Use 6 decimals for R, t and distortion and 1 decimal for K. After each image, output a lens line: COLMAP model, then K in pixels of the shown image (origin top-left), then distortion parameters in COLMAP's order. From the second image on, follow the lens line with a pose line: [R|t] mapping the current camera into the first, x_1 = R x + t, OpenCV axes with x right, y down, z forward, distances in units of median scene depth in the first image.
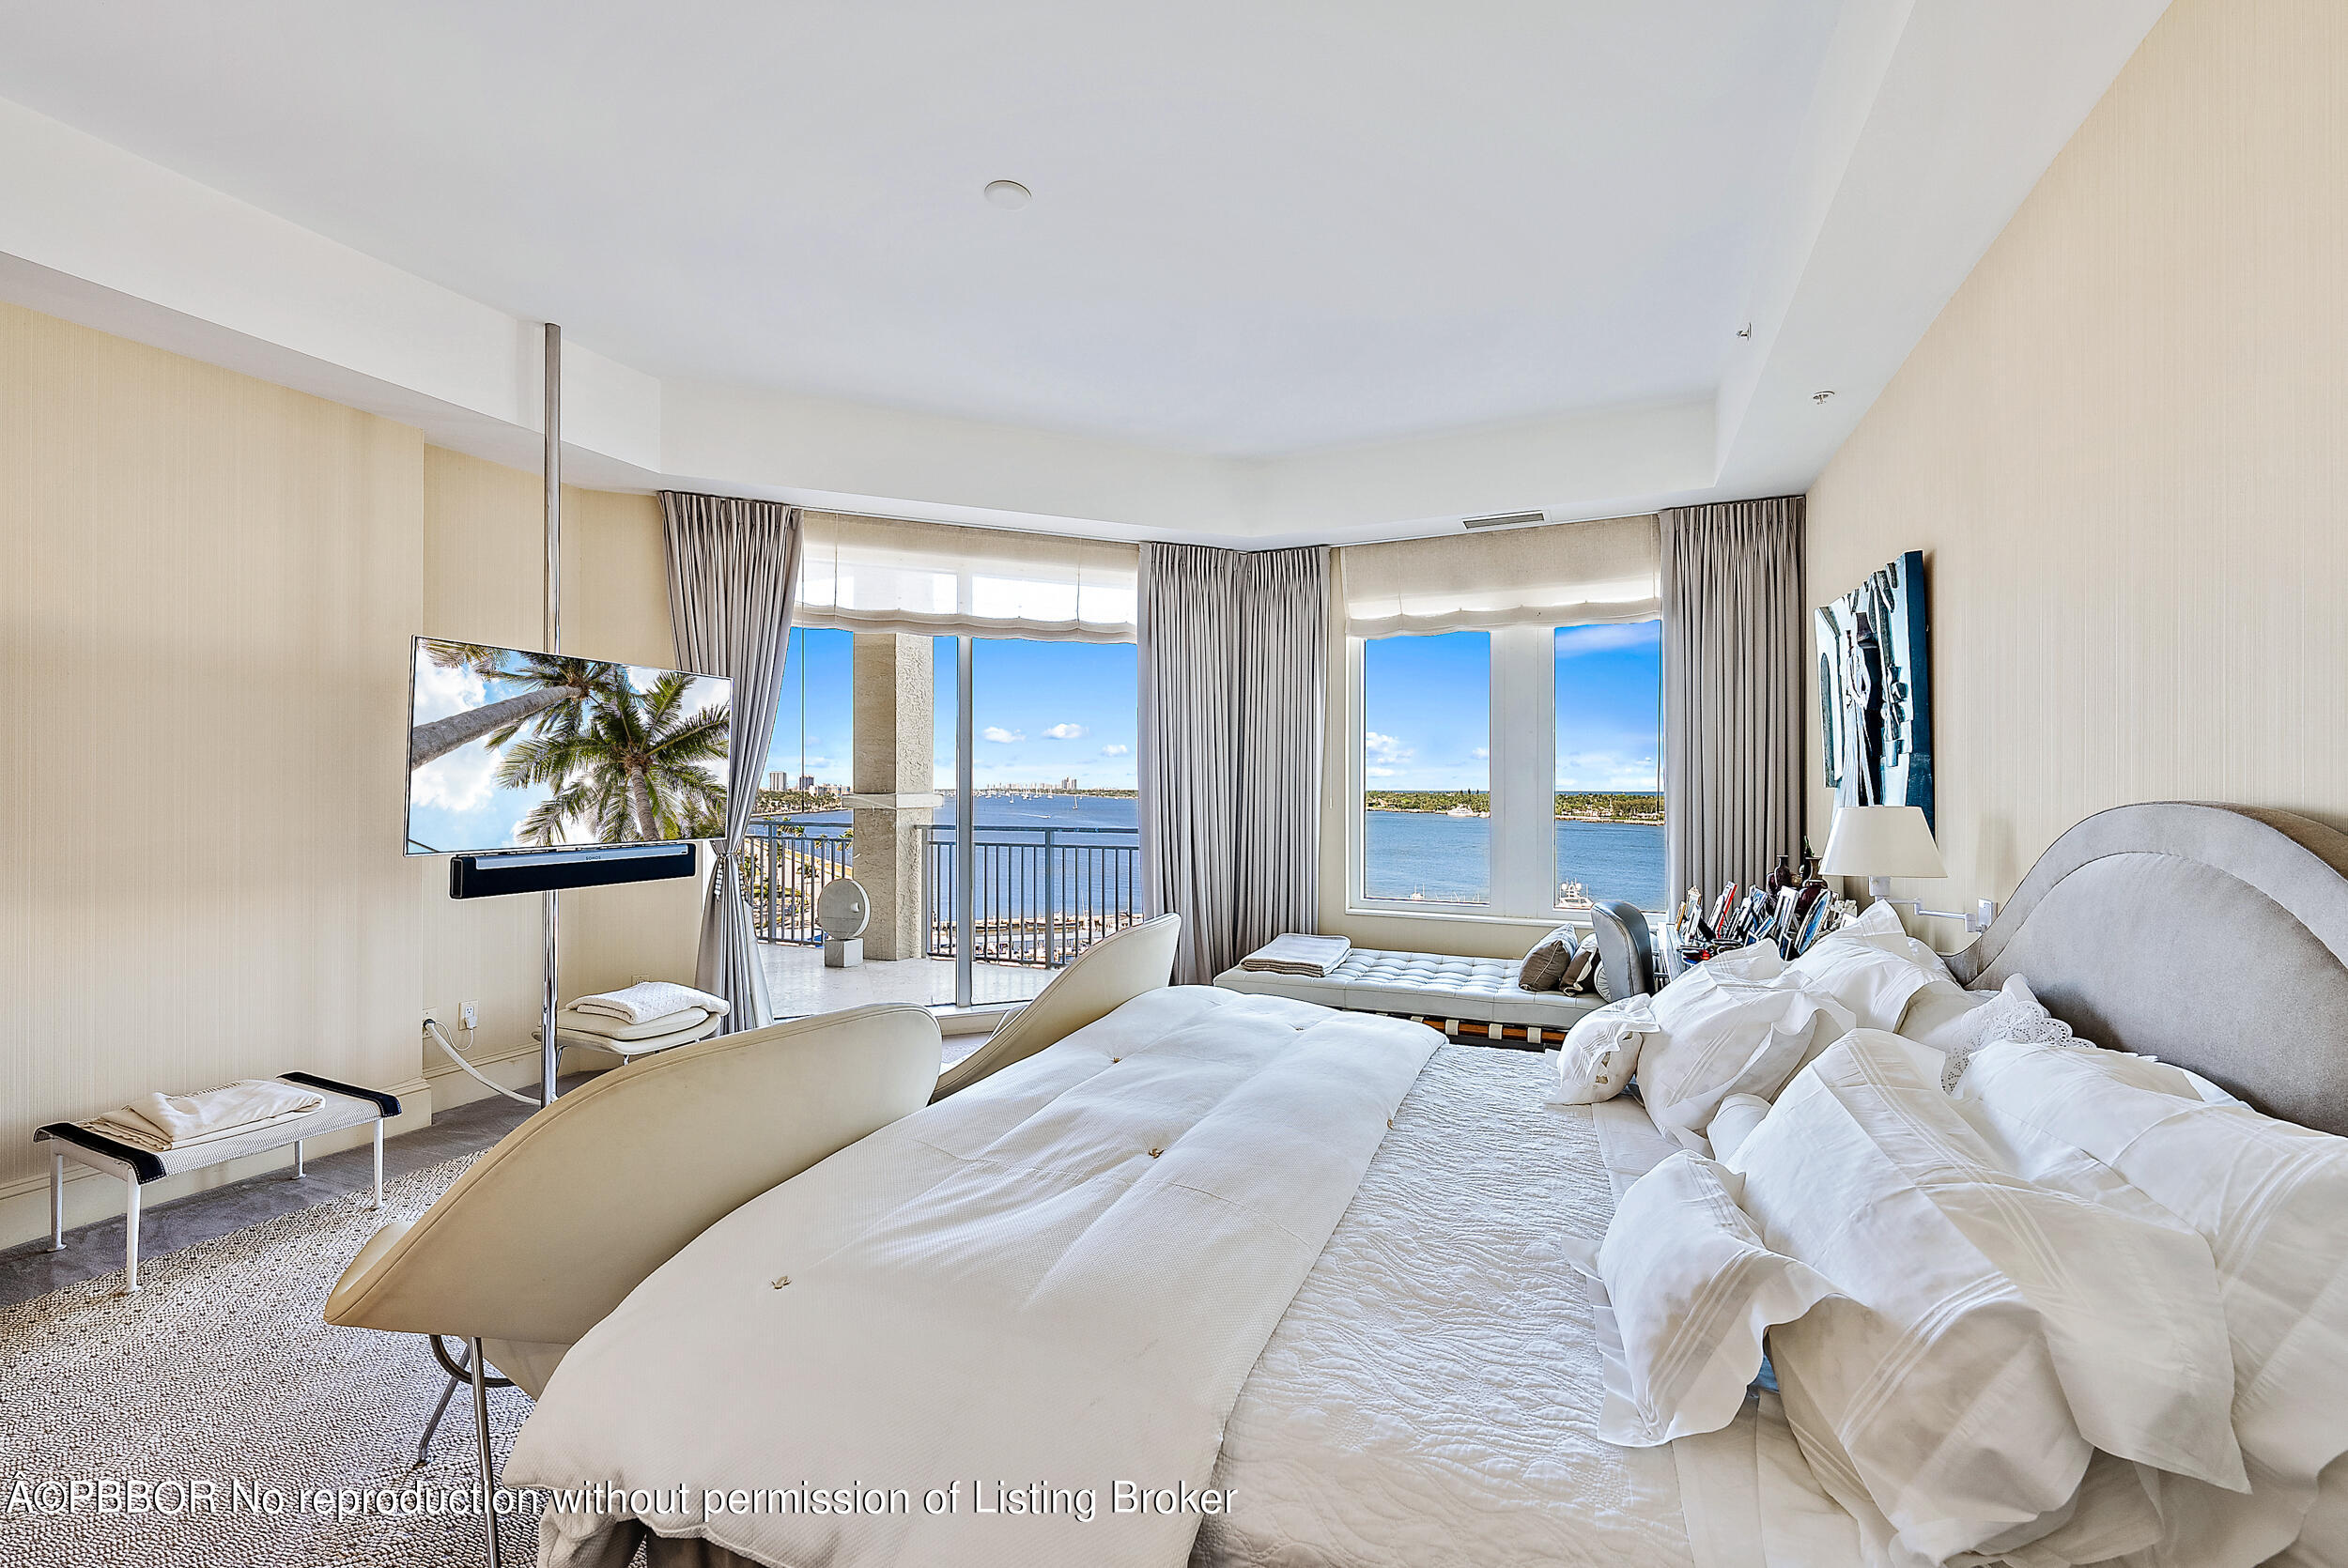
lens RADIAL K [[924.2, 0, 1180.3], [0, 924.2, 776.3], [0, 0, 1]] dist [-0.002059, -0.000189]
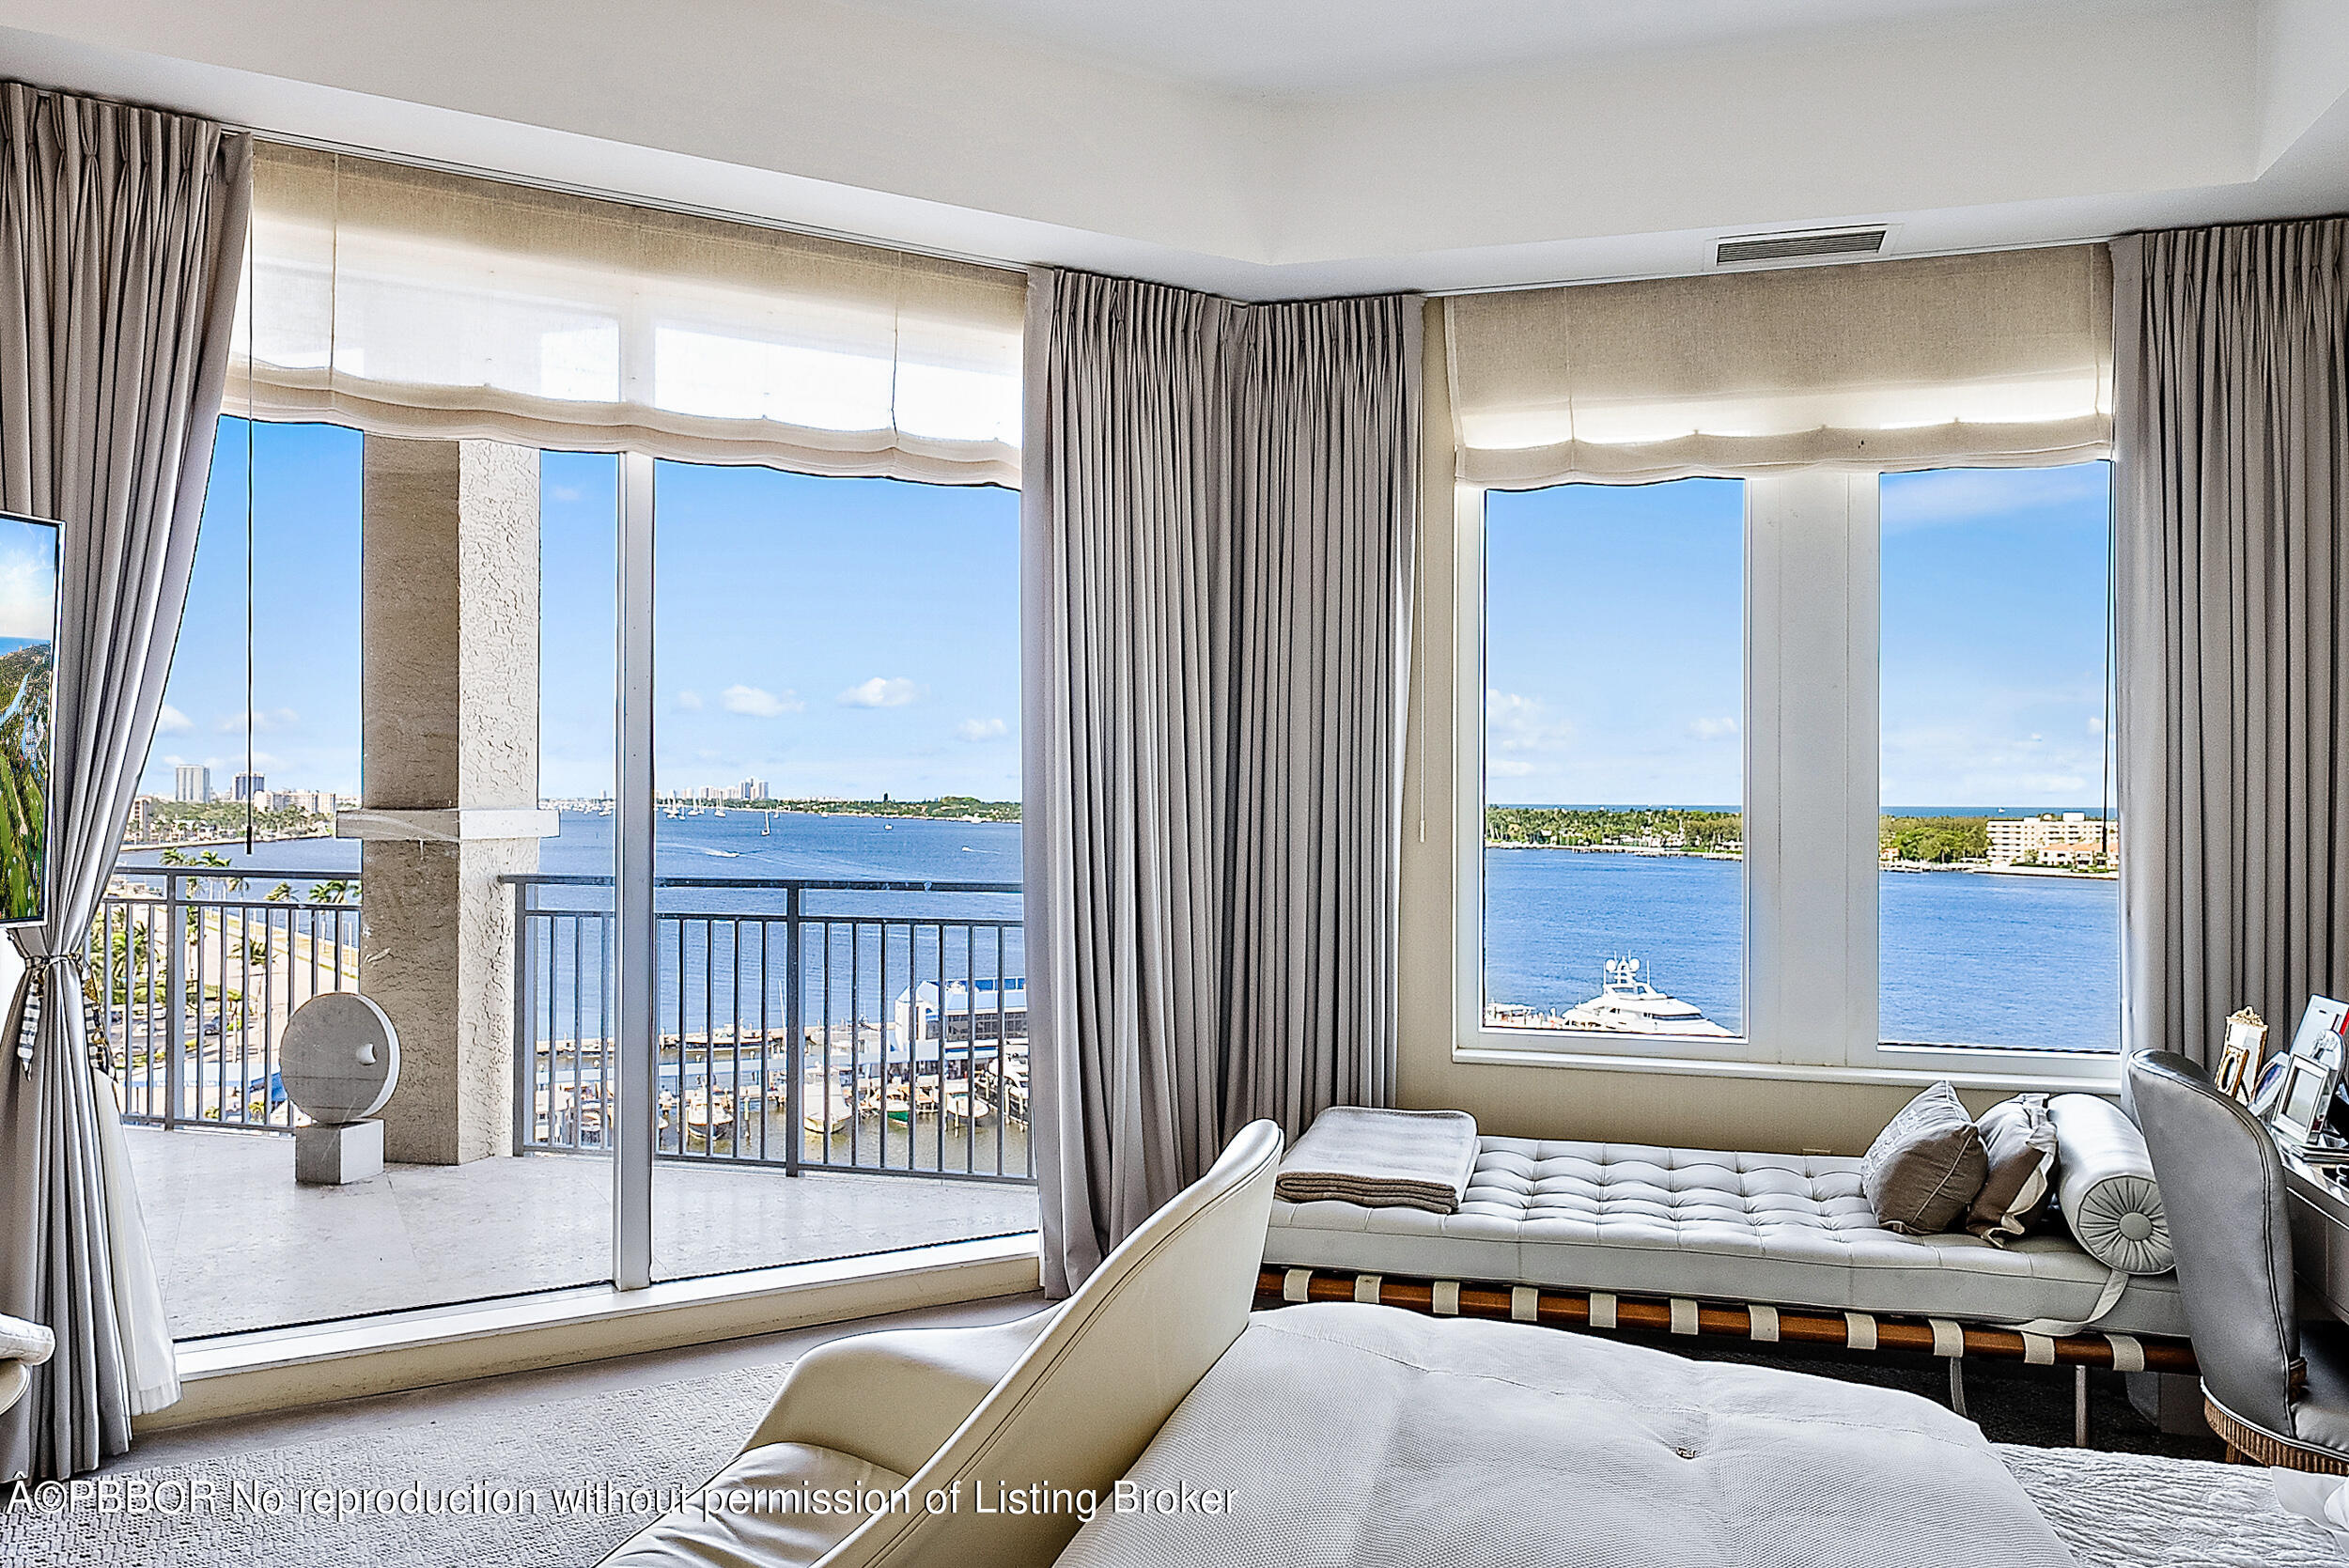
lens RADIAL K [[1619.5, 0, 1174.5], [0, 1619.5, 784.0], [0, 0, 1]] dist [0.004702, -0.002893]
pose [[0.991017, 0.003662, 0.133683, -0.079661], [-0.004180, 0.999985, 0.003590, 0.002029], [-0.133668, -0.004117, 0.991018, 0.187562]]
